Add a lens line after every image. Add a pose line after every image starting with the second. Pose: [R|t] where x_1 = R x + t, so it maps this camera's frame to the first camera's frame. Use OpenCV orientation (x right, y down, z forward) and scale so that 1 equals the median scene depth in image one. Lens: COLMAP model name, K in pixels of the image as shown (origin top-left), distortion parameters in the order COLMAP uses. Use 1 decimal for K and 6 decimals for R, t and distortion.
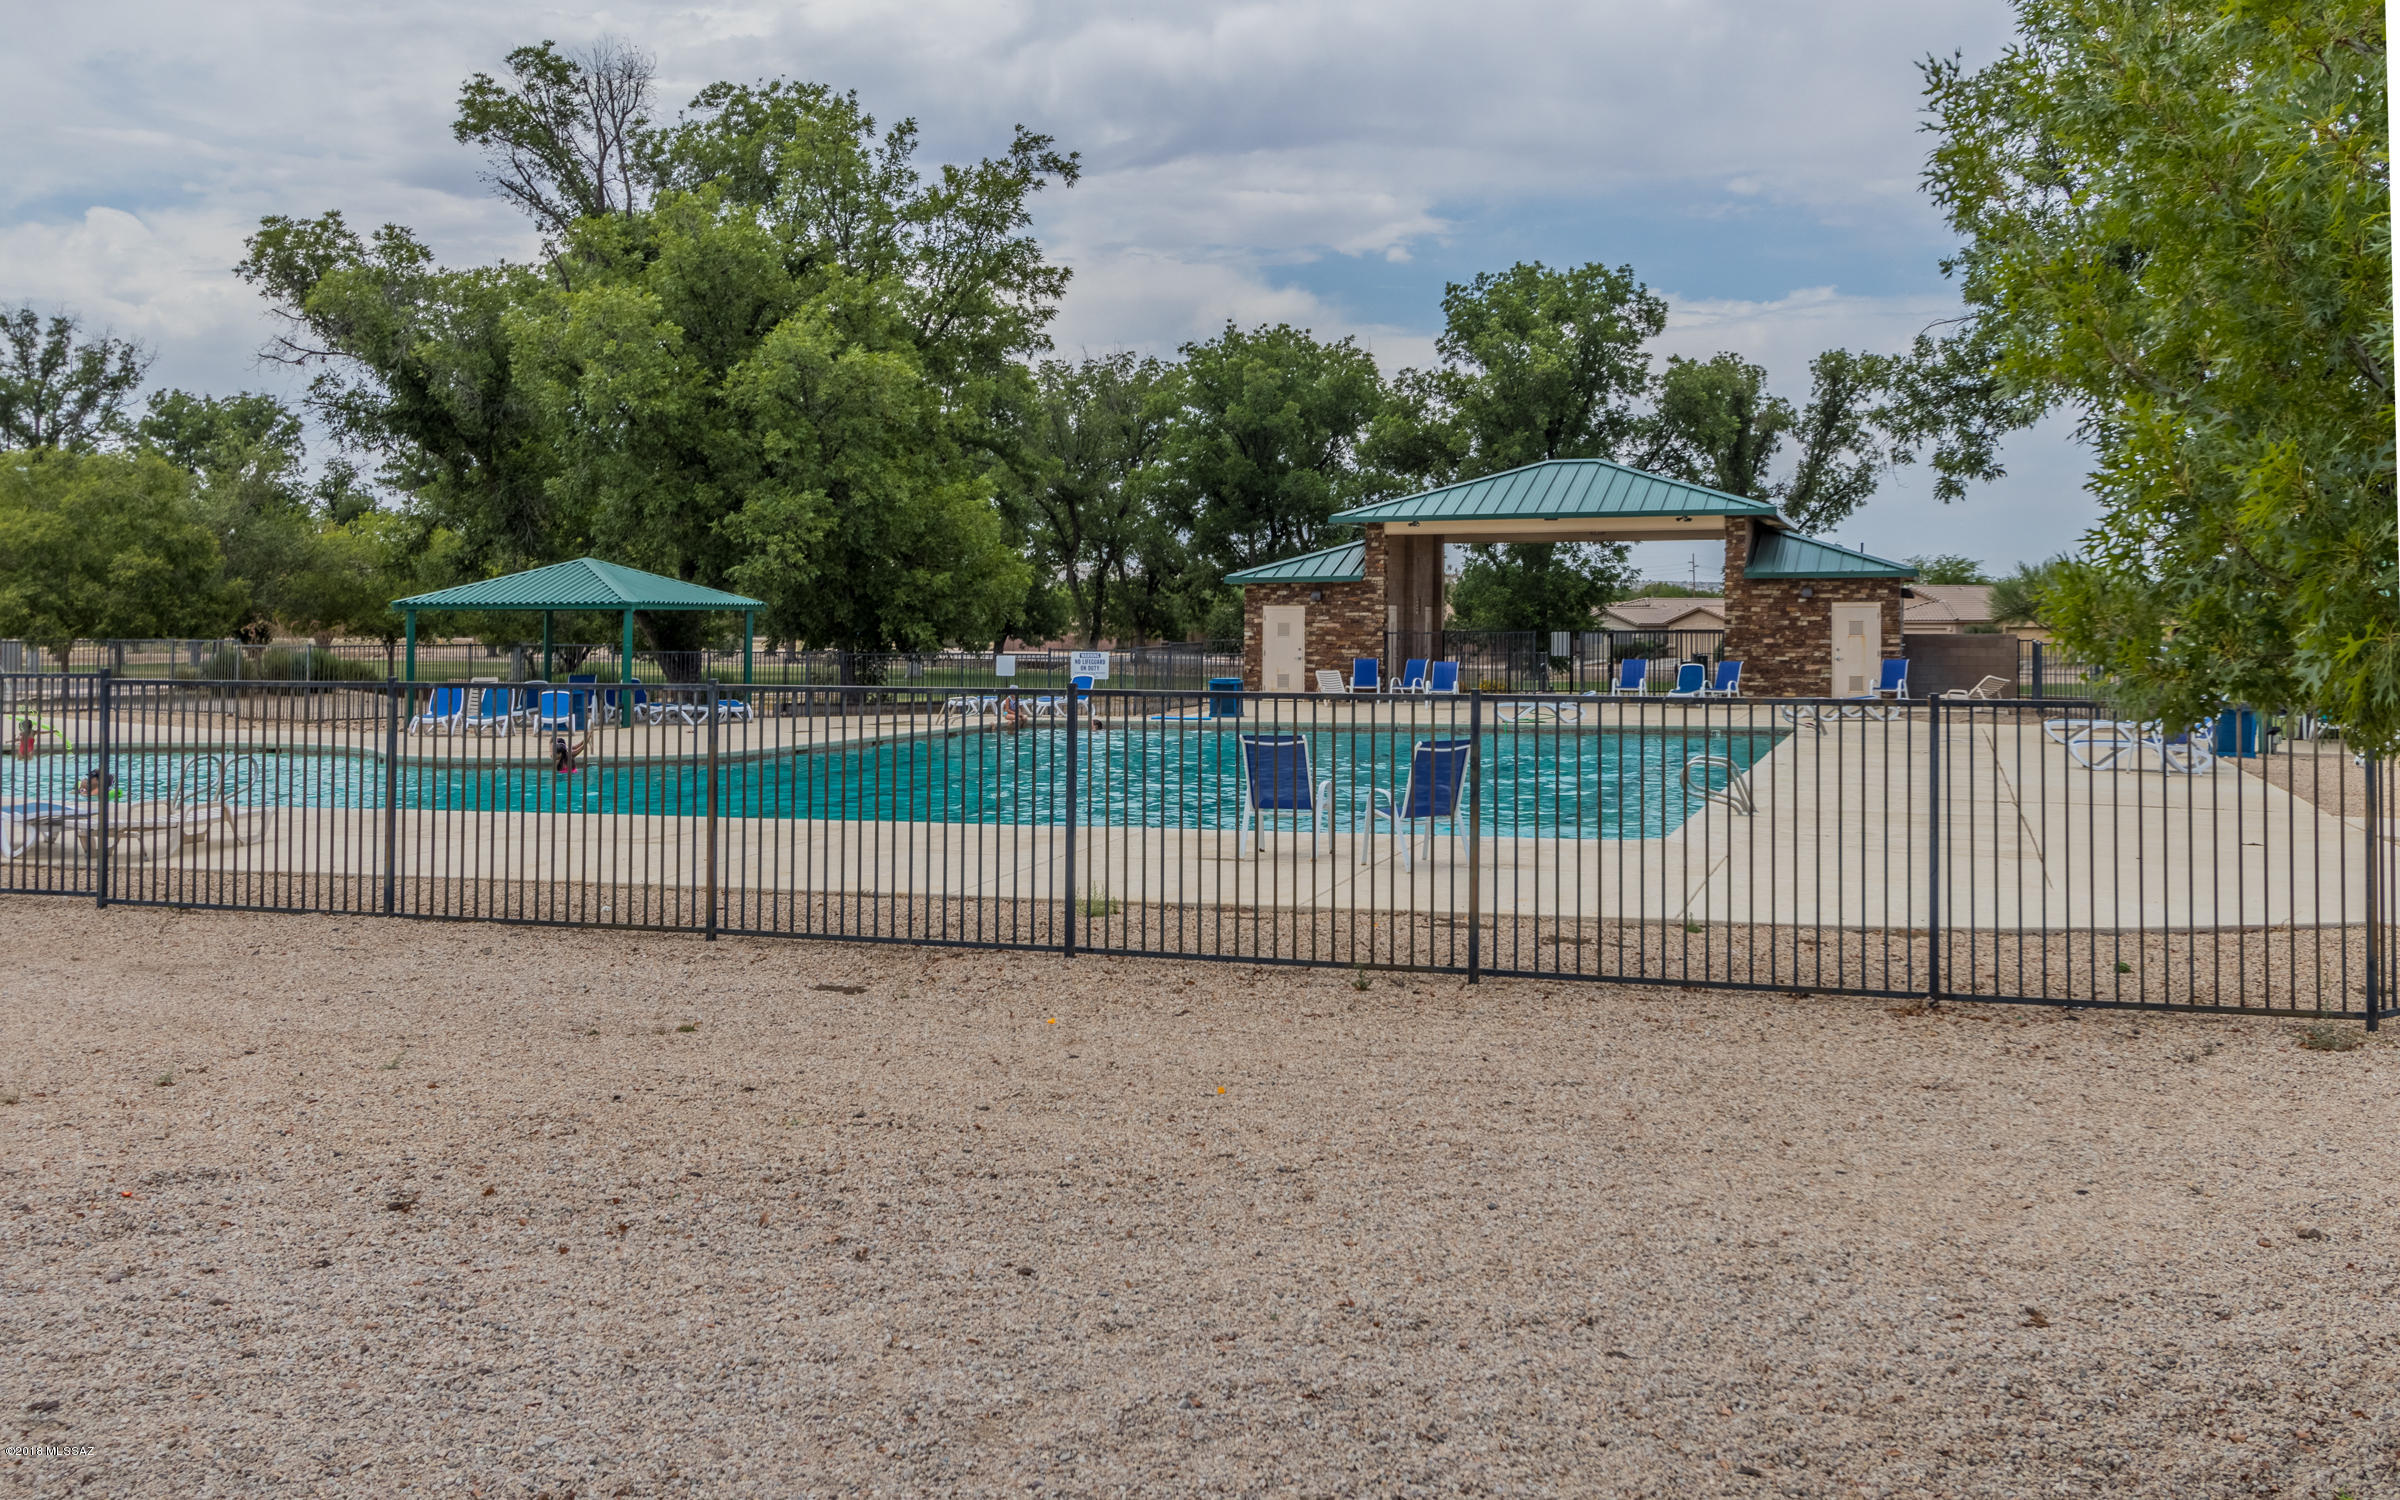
lens RADIAL K [[2183.8, 0, 1200.0], [0, 2183.8, 750.0], [0, 0, 1]] dist [0.021262, -0.000145]
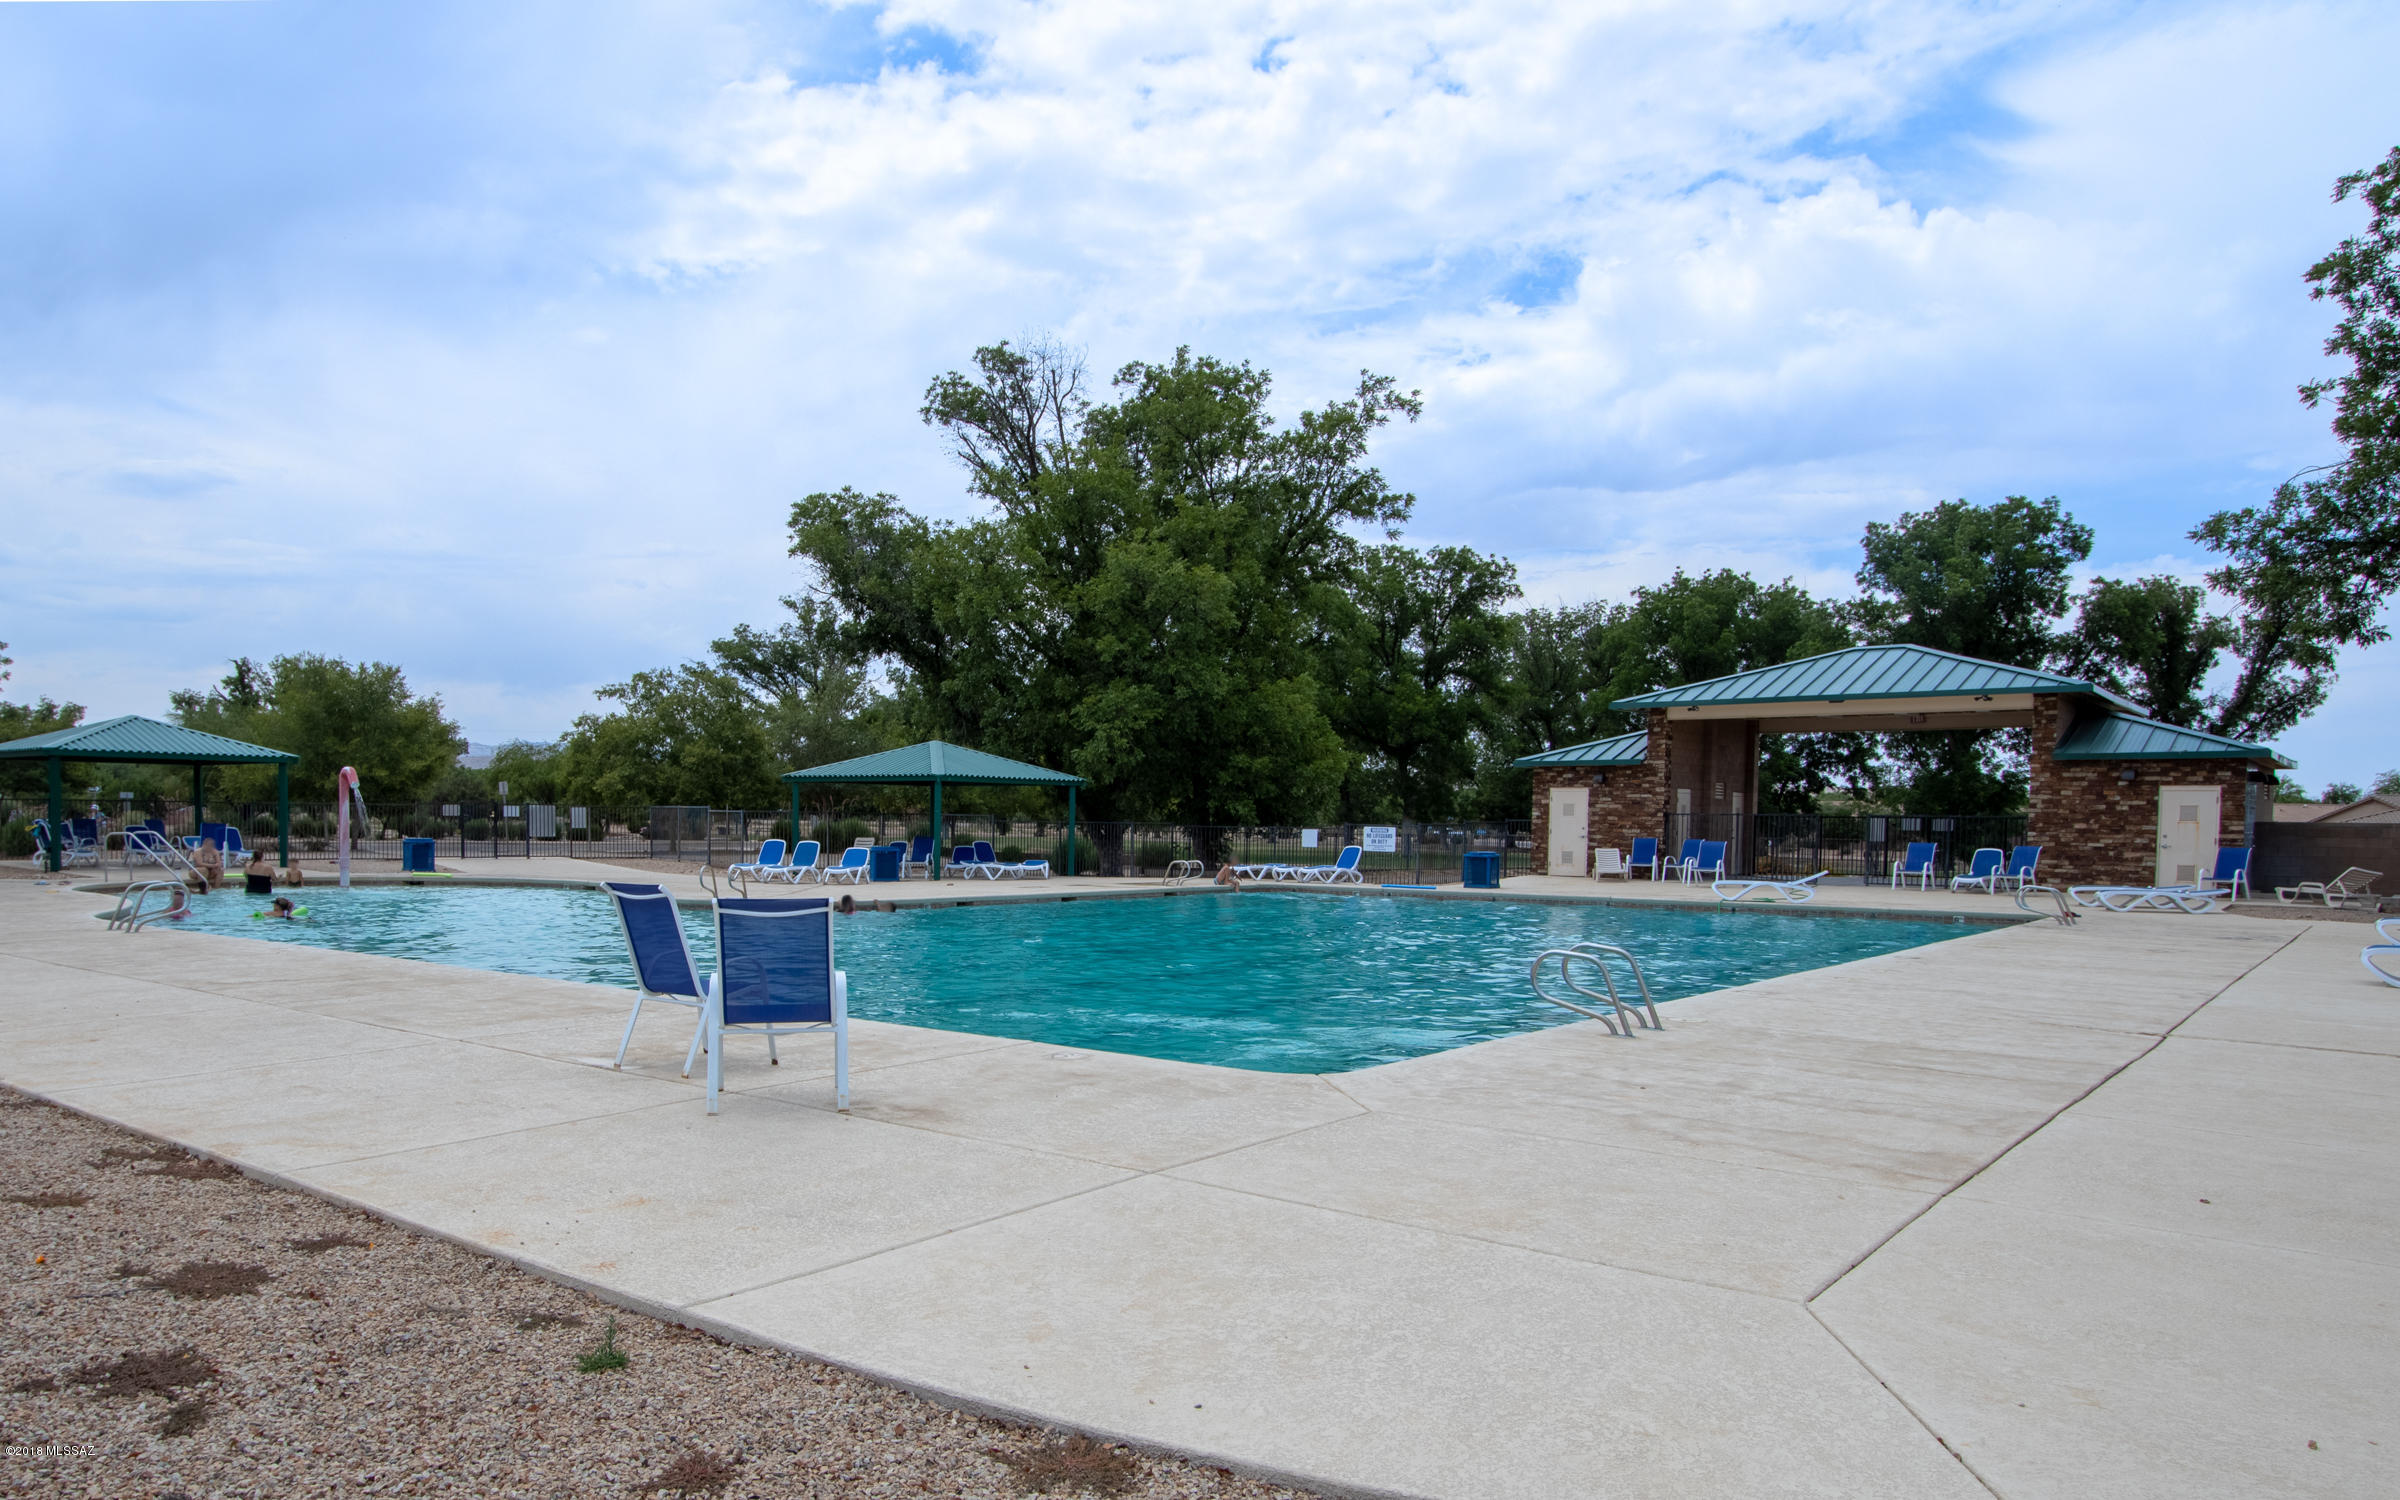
lens RADIAL K [[1457.4, 0, 1198.6], [0, 1457.4, 947.5], [0, 0, 1]] dist [-0.003725, 0.003969]
pose [[0.924978, 0.044771, -0.377374, 0.141410], [-0.035939, 0.998891, 0.030418, -0.002554], [0.378317, -0.014573, 0.925561, 0.258851]]
